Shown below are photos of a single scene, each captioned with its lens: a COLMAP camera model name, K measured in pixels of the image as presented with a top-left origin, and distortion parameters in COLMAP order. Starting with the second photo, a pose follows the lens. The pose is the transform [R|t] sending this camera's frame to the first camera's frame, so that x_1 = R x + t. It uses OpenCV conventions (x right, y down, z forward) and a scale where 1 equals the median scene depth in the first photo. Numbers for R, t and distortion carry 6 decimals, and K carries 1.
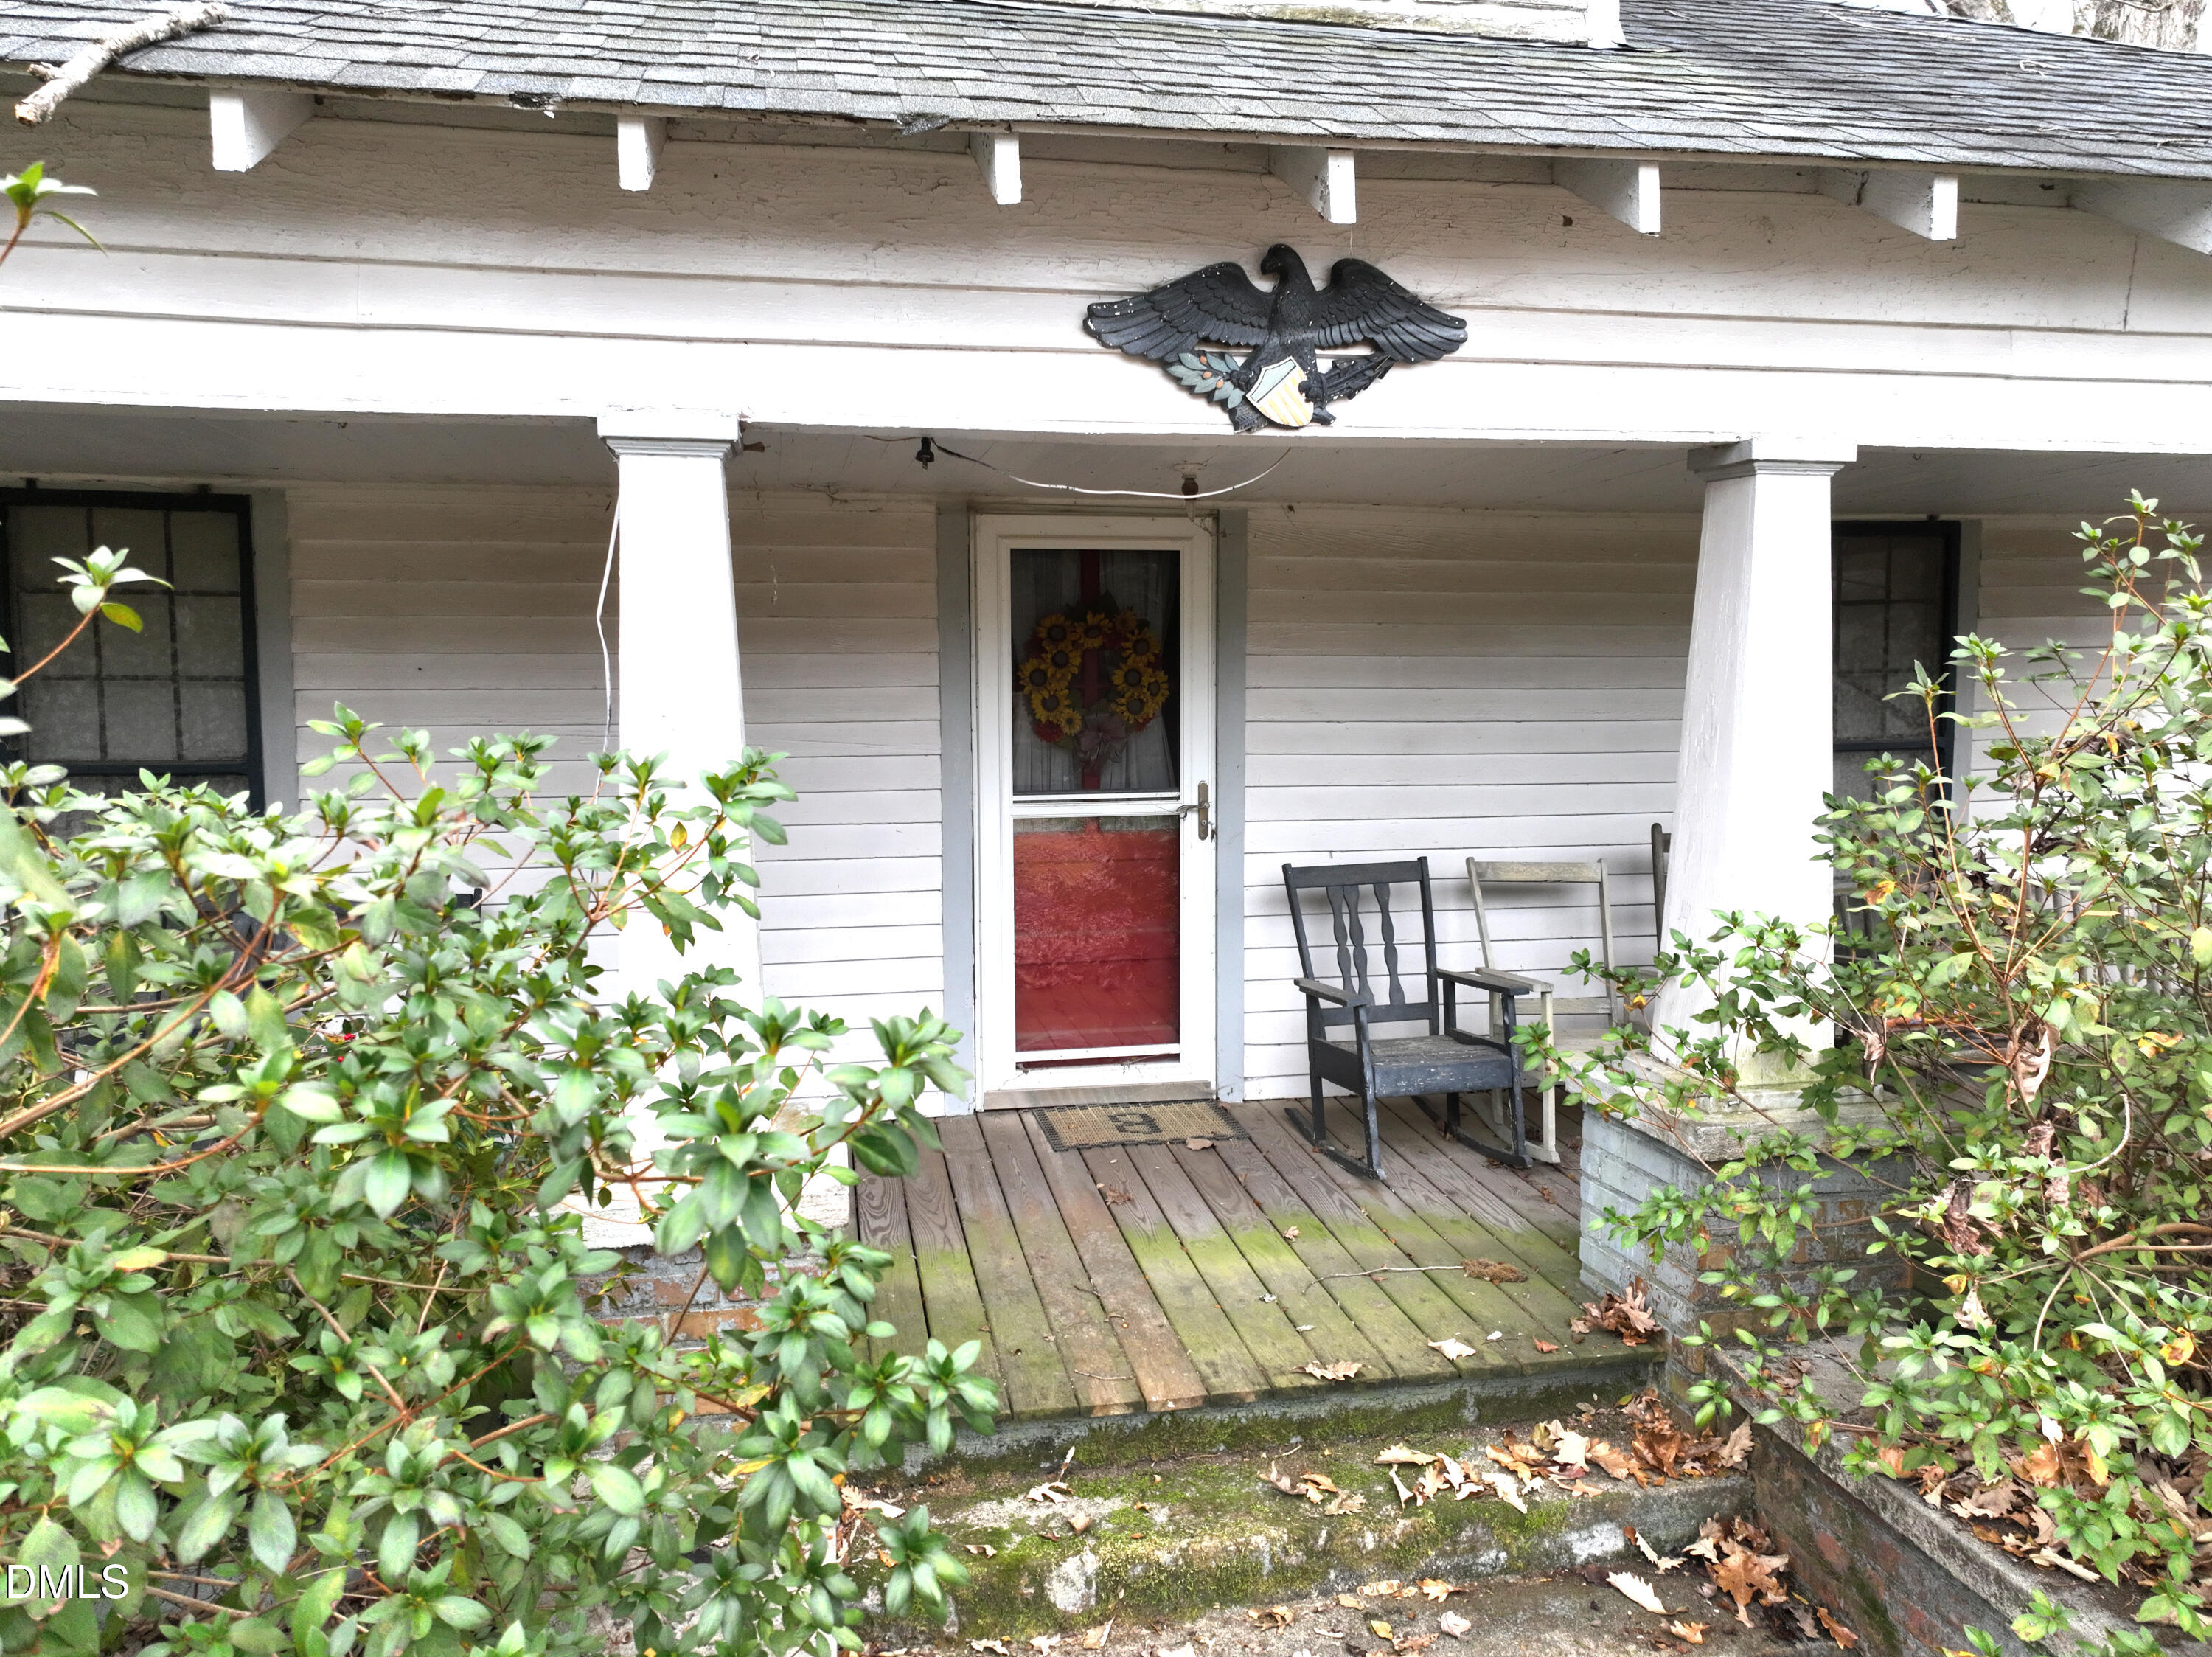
lens RADIAL K [[1549.1, 0, 1106.0], [0, 1549.1, 828.5], [0, 0, 1]] dist [0.001310, -0.000108]
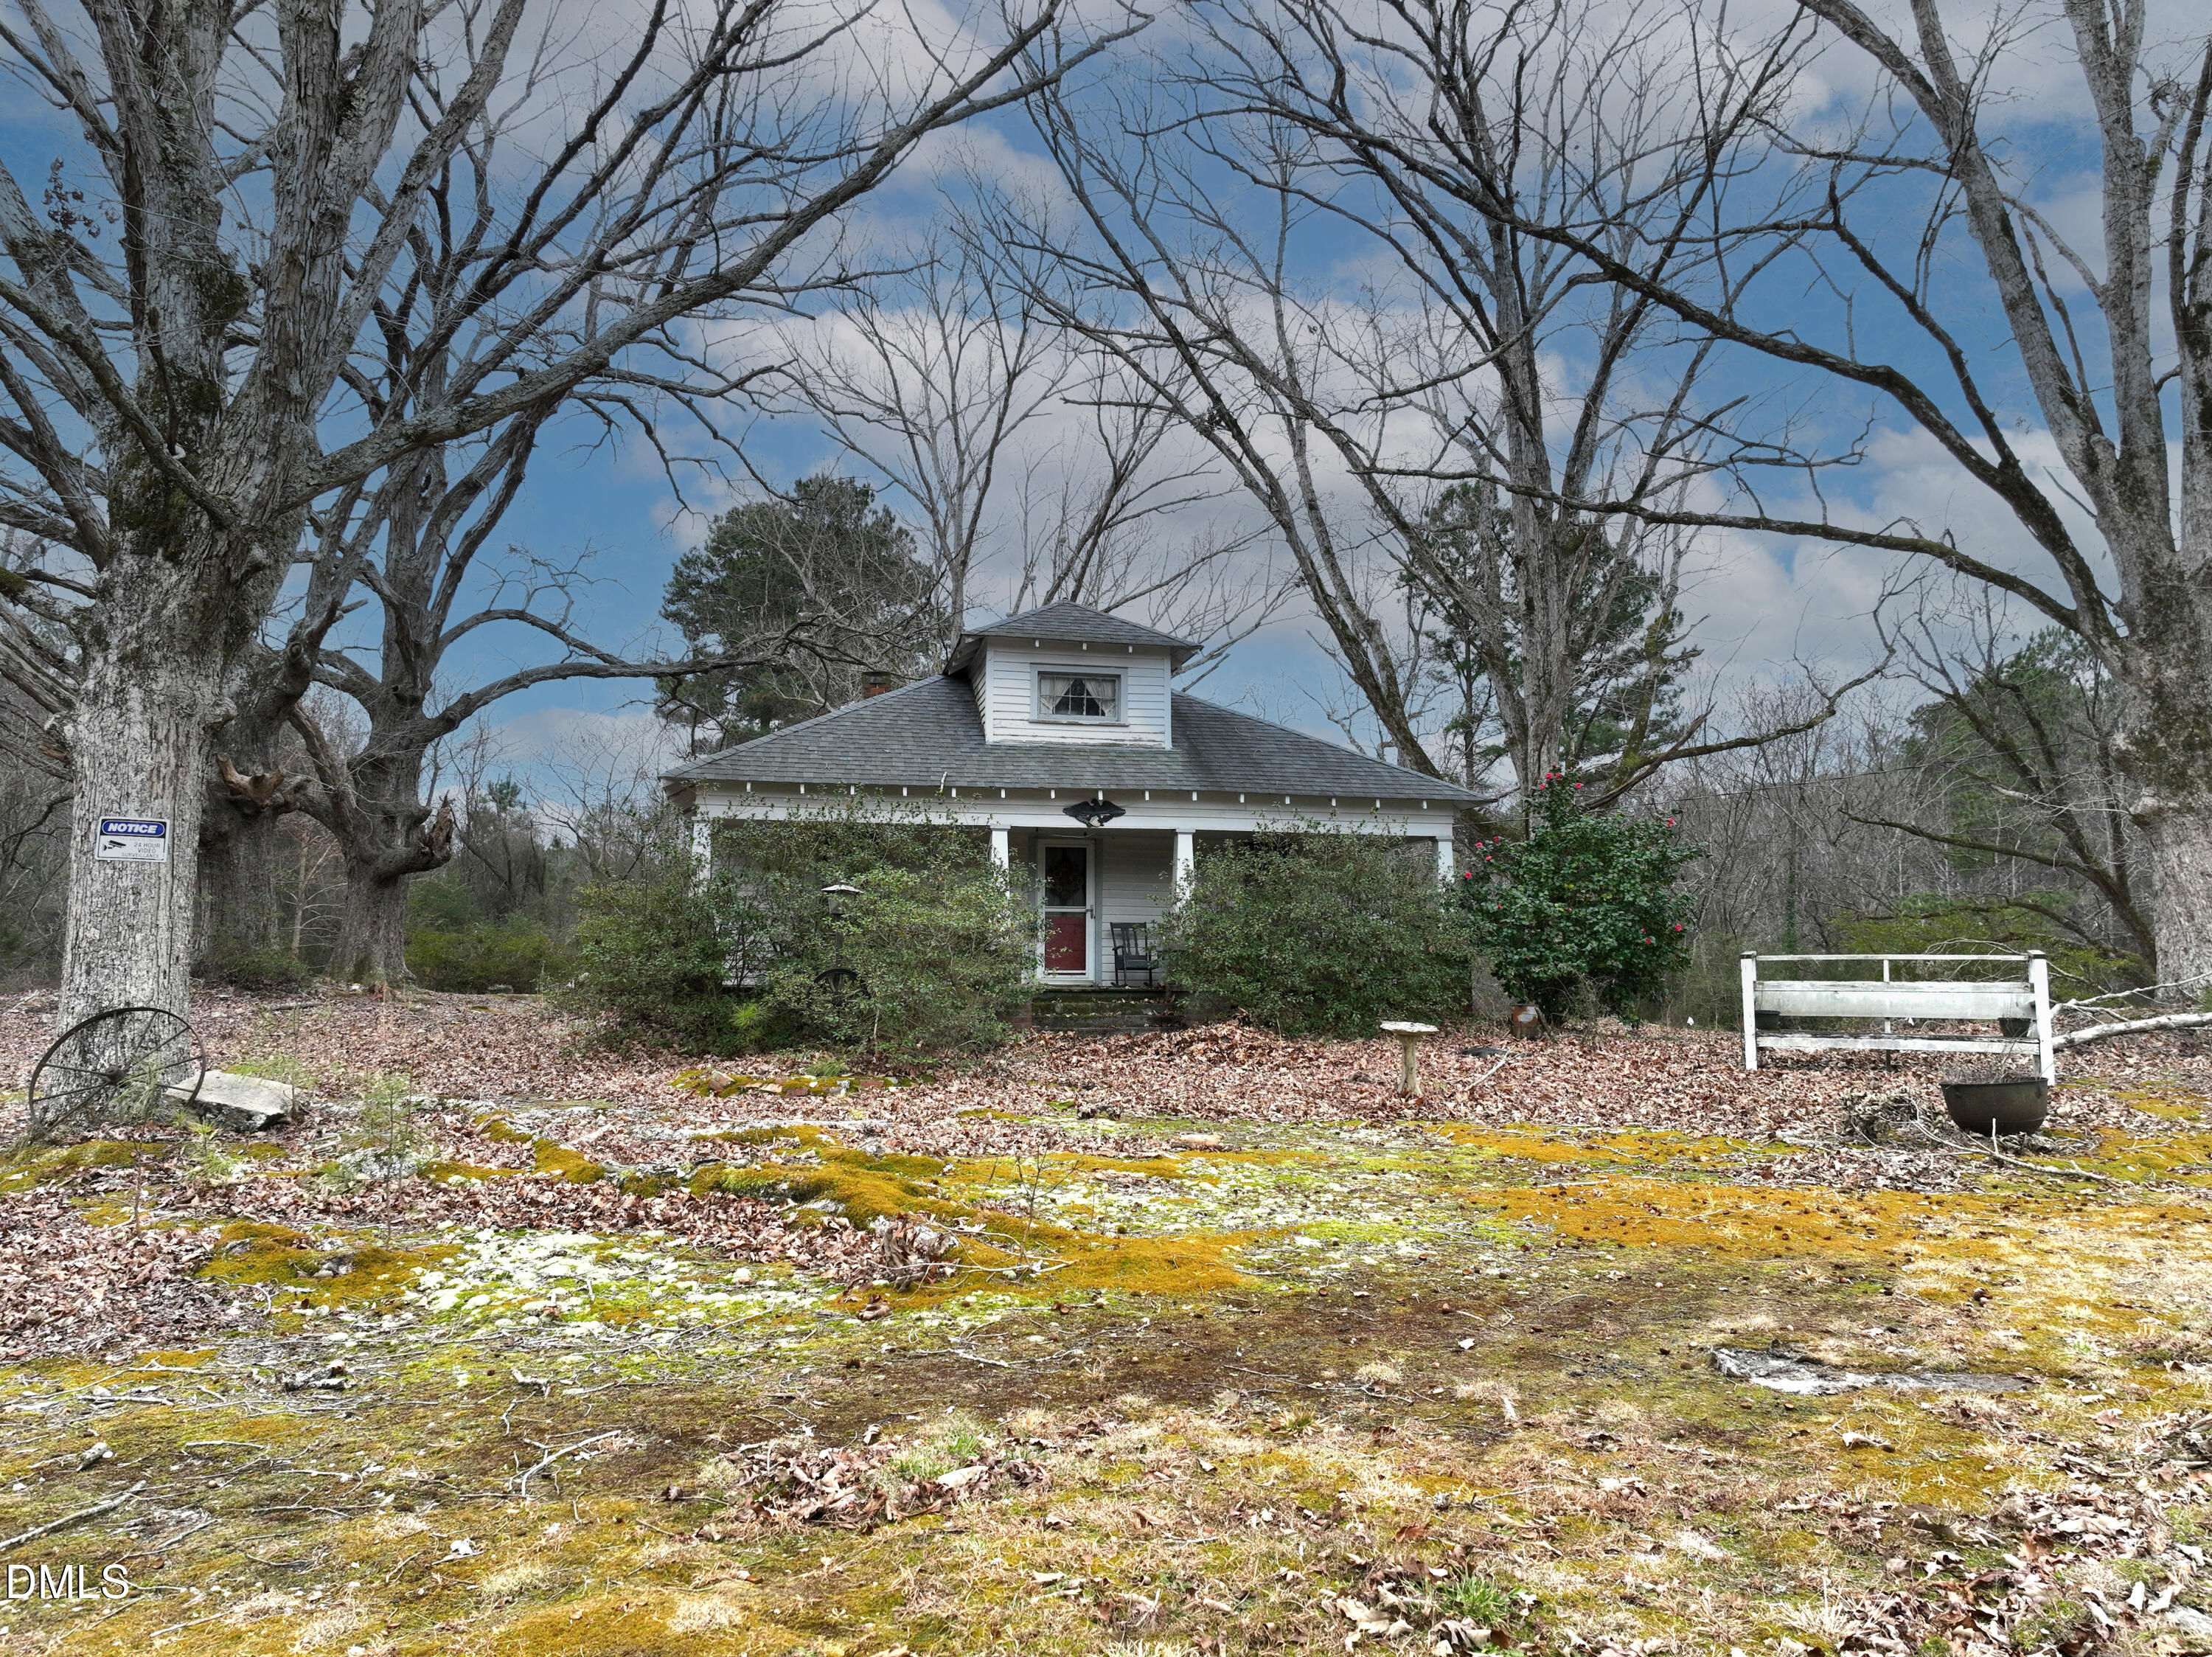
lens RADIAL K [[1549.1, 0, 1106.0], [0, 1549.1, 828.5], [0, 0, 1]] dist [0.001310, -0.000108]
pose [[0.999893, 0.008978, 0.011537, 0.054245], [-0.006499, 0.979912, -0.199326, 0.619675], [-0.013095, 0.199229, 0.979865, -3.198441]]
